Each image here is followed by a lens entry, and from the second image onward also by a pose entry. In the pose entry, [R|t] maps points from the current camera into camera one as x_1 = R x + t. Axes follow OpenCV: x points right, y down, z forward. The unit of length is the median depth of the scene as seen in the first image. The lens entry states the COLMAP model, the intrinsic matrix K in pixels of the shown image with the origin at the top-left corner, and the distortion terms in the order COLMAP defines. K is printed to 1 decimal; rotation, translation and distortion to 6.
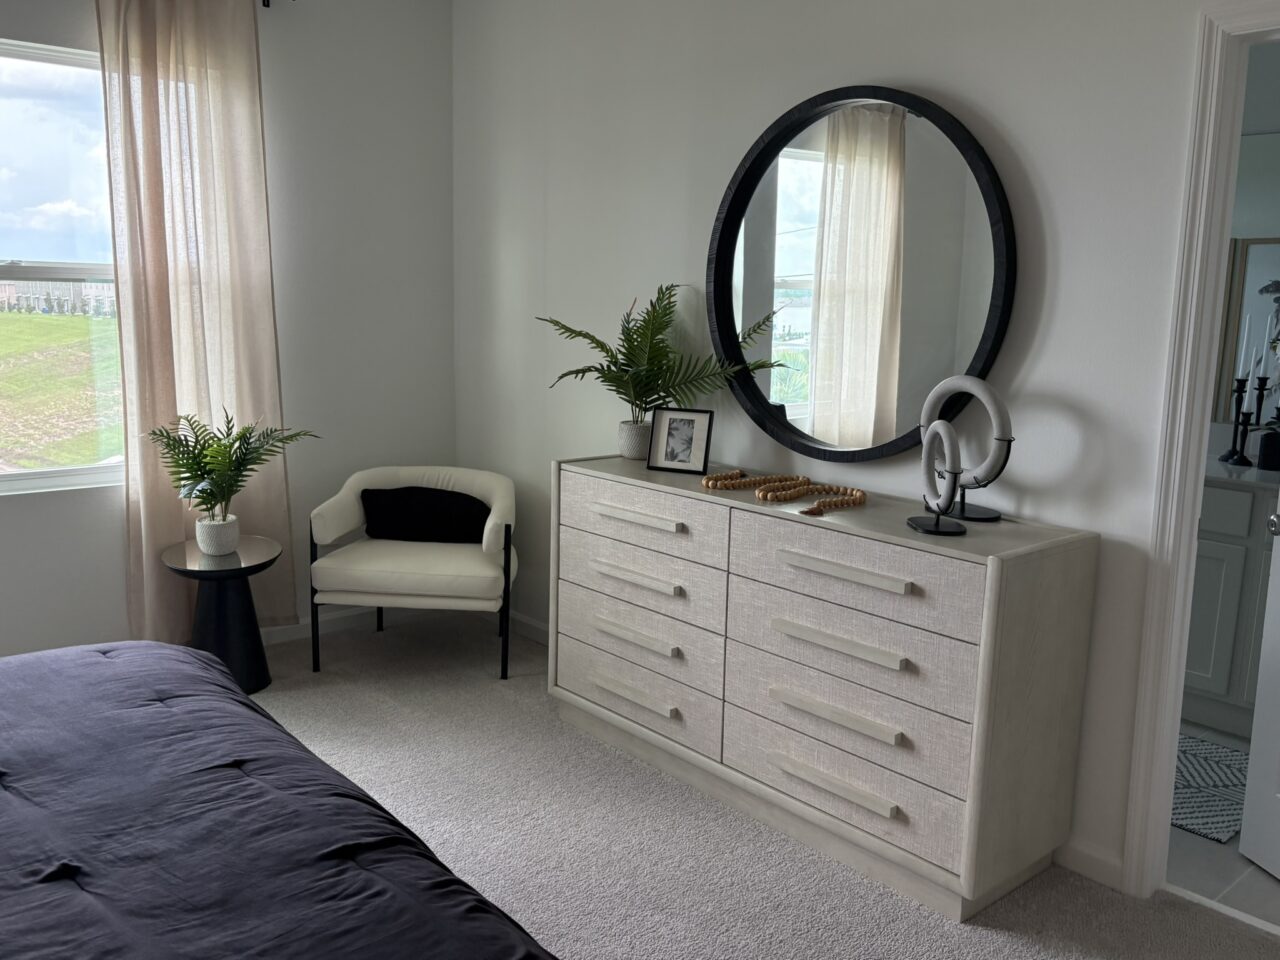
lens RADIAL K [[1087.7, 0, 641.9], [0, 1087.7, 480.2], [0, 0, 1]] dist [0.016677, 0.008831]
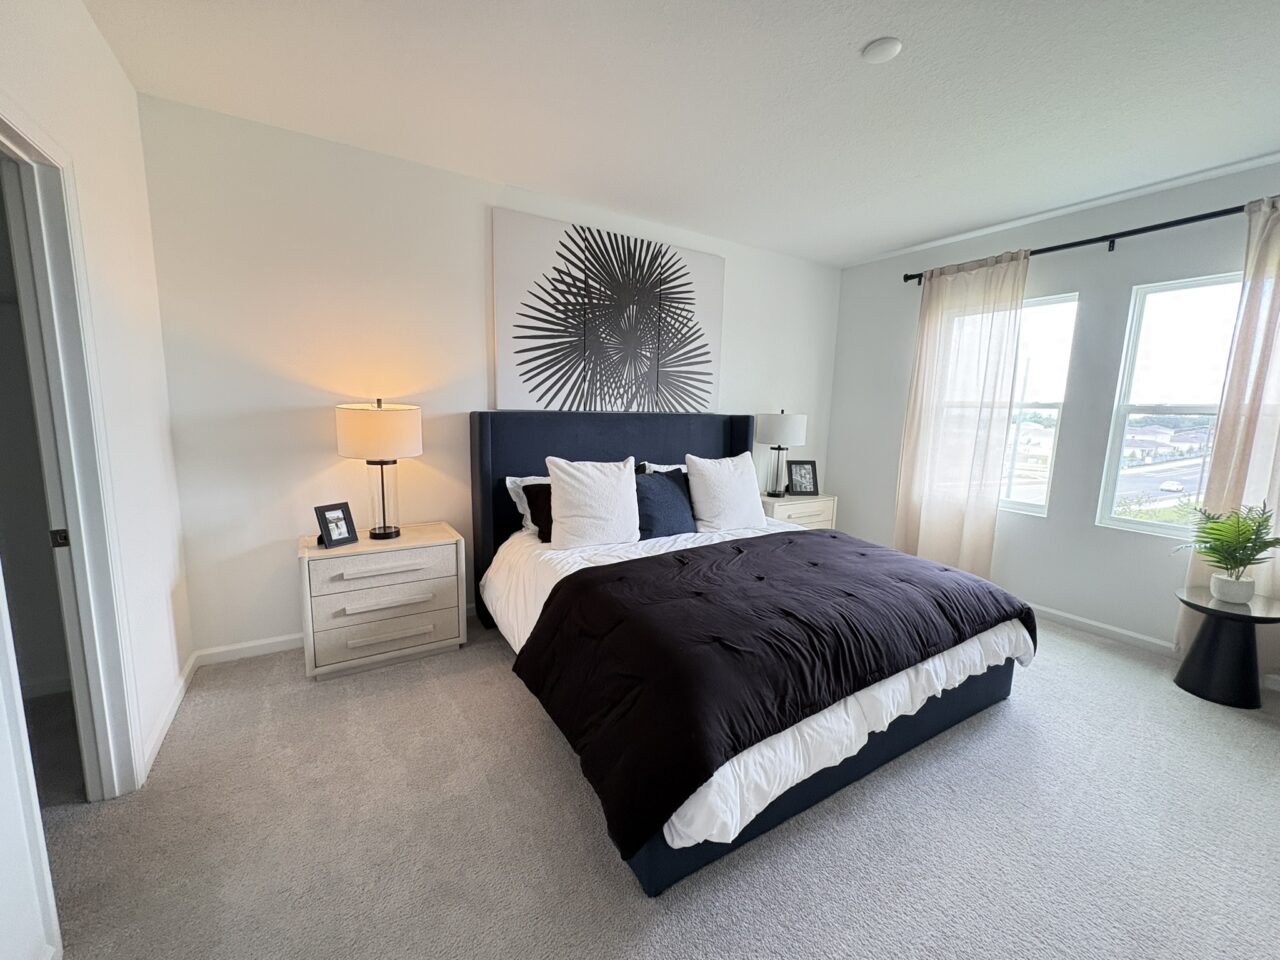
lens RADIAL K [[509.1, 0, 643.1], [0, 509.1, 478.4], [0, 0, 1]] dist [0.011799, 0.000437]
pose [[-0.164164, 0.119950, -0.979113, 0.853505], [-0.192458, 0.969609, 0.151055, -0.090445], [0.967476, 0.213236, -0.136089, 0.652120]]
